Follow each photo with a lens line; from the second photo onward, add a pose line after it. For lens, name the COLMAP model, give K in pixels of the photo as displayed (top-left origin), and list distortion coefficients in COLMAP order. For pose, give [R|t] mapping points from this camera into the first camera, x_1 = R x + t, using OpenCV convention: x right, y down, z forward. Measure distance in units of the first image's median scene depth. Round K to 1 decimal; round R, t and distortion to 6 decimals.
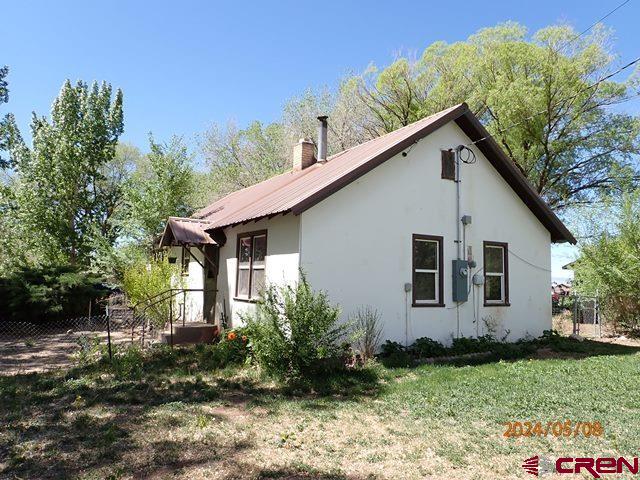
lens RADIAL K [[474.2, 0, 320.7], [0, 474.2, 239.1], [0, 0, 1]] dist [-0.005563, -0.001930]
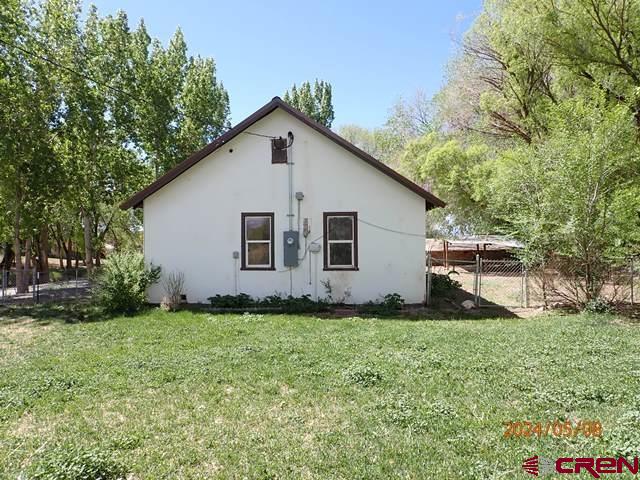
lens RADIAL K [[474.2, 0, 323.6], [0, 474.2, 240.2], [0, 0, 1]] dist [-0.005563, -0.001930]
pose [[0.800299, -0.025905, -0.599041, 1.051926], [0.075487, 0.995470, 0.057800, 0.004617], [0.594830, -0.091477, 0.798630, 0.105462]]
